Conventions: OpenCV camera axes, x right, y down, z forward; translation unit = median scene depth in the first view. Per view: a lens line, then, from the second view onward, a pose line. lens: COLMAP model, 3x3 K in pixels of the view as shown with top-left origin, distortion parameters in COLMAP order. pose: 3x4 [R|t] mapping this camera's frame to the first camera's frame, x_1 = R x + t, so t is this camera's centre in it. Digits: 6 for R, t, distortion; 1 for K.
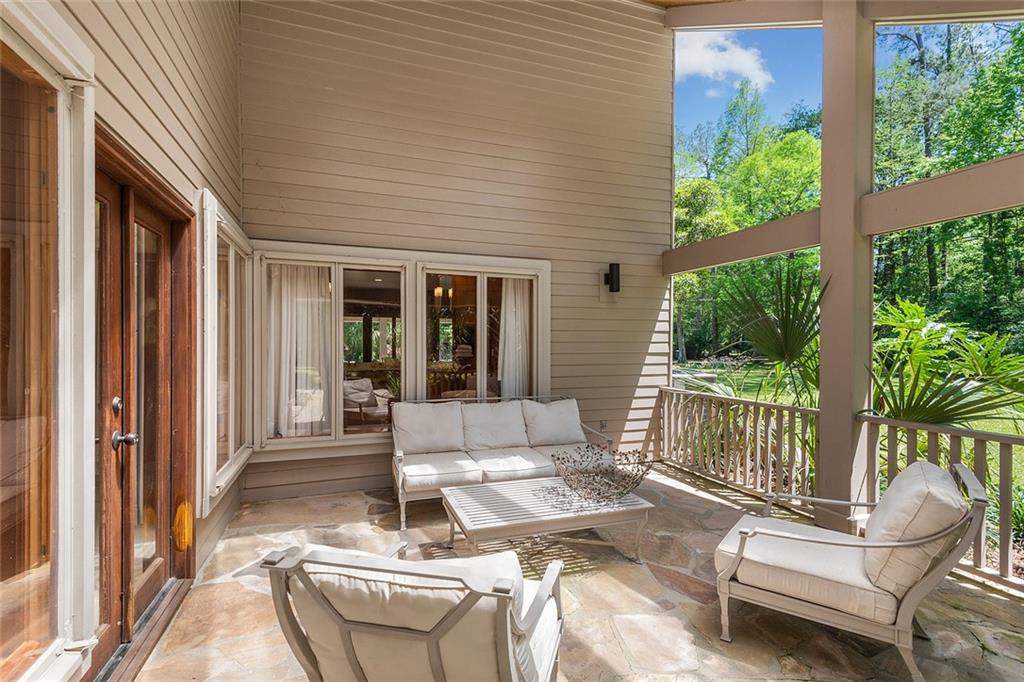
lens RADIAL K [[475.1, 0, 510.9], [0, 475.1, 342.3], [0, 0, 1]] dist [-0.000802, -0.000160]
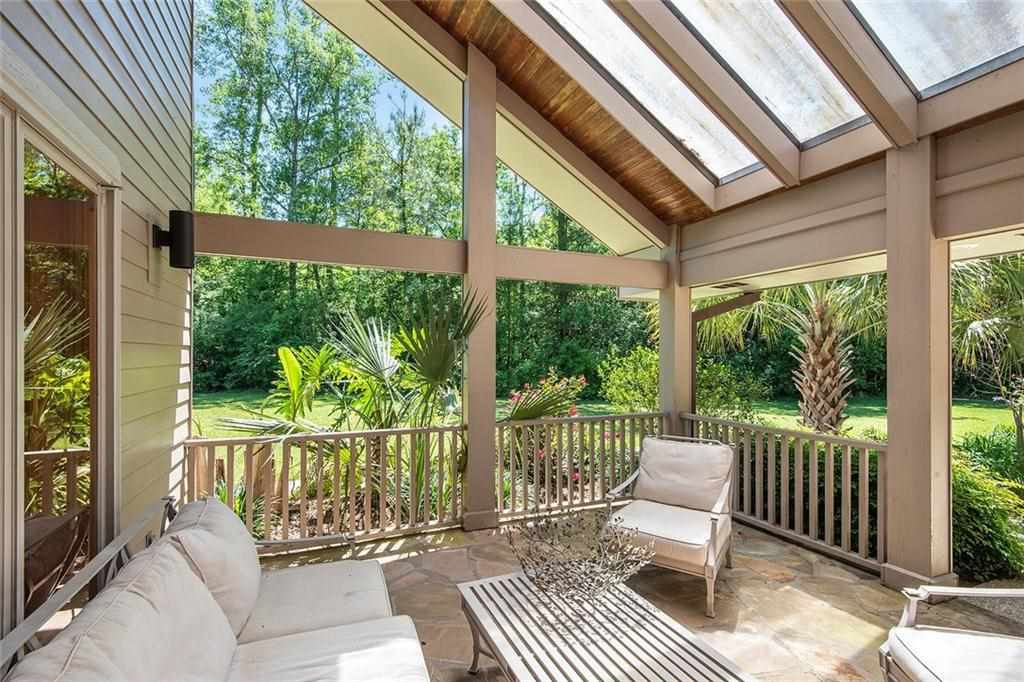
lens RADIAL K [[475.1, 0, 511.7], [0, 475.1, 347.6], [0, 0, 1]] dist [-0.000802, -0.000160]
pose [[-0.054473, 0.006077, 0.998497, -0.381490], [0.003039, 0.999978, -0.005921, -0.021496], [-0.998511, 0.002712, -0.054491, 0.834671]]
